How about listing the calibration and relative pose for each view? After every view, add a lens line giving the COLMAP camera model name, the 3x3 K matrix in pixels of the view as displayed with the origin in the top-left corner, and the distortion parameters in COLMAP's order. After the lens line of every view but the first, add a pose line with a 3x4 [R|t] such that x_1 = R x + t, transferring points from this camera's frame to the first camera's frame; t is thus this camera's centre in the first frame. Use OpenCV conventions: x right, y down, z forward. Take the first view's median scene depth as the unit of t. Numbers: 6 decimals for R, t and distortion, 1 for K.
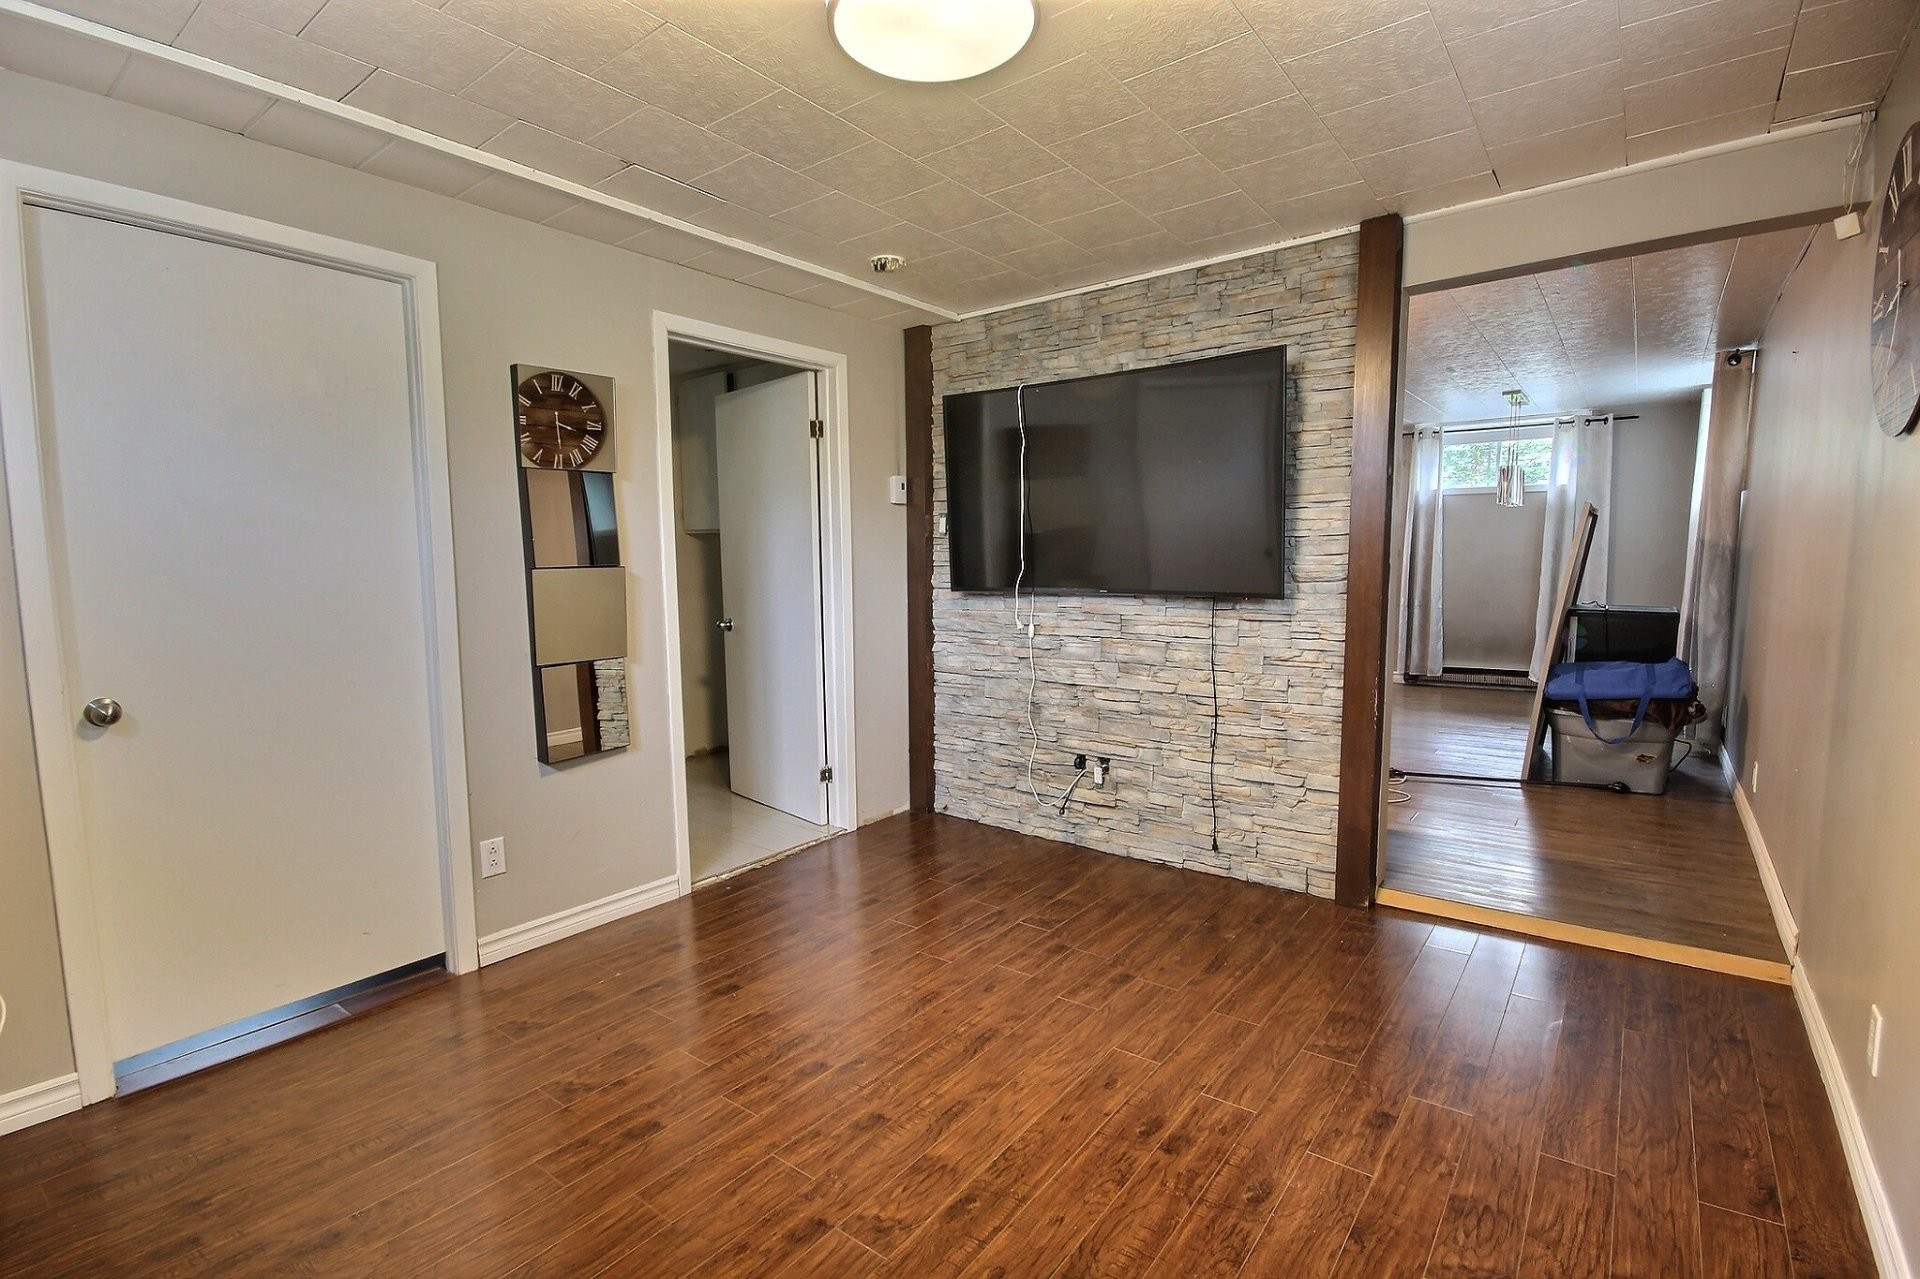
lens RADIAL K [[886.9, 0, 968.4], [0, 886.9, 652.3], [0, 0, 1]] dist [0.001090, -0.006295]
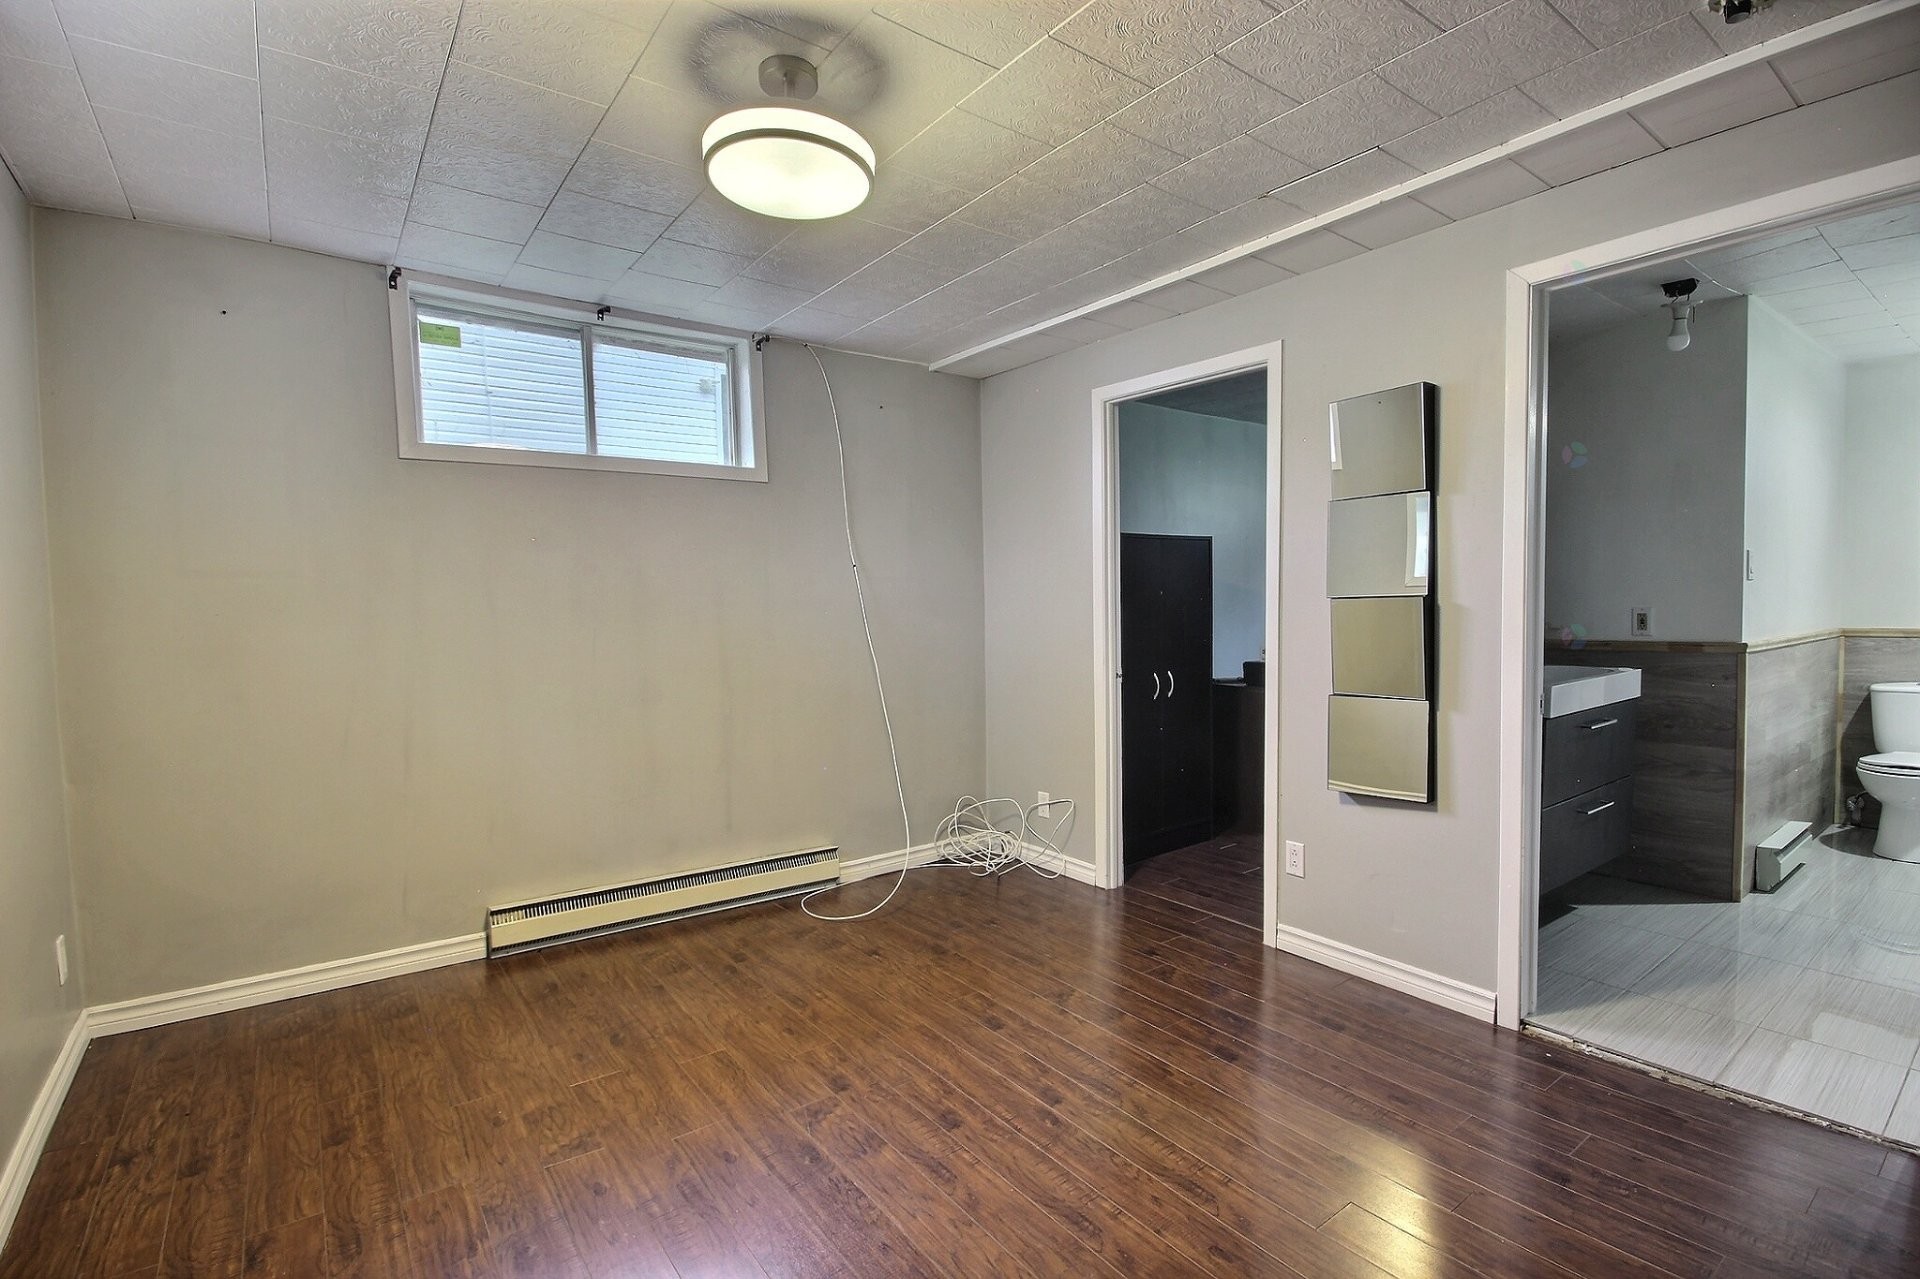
lens RADIAL K [[886.9, 0, 968.4], [0, 886.9, 652.3], [0, 0, 1]] dist [0.001090, -0.006295]
pose [[-0.273333, 0.070473, -0.959335, 0.758529], [-0.082903, 0.991876, 0.096484, -0.118177], [0.958340, 0.105904, -0.265270, 1.084329]]
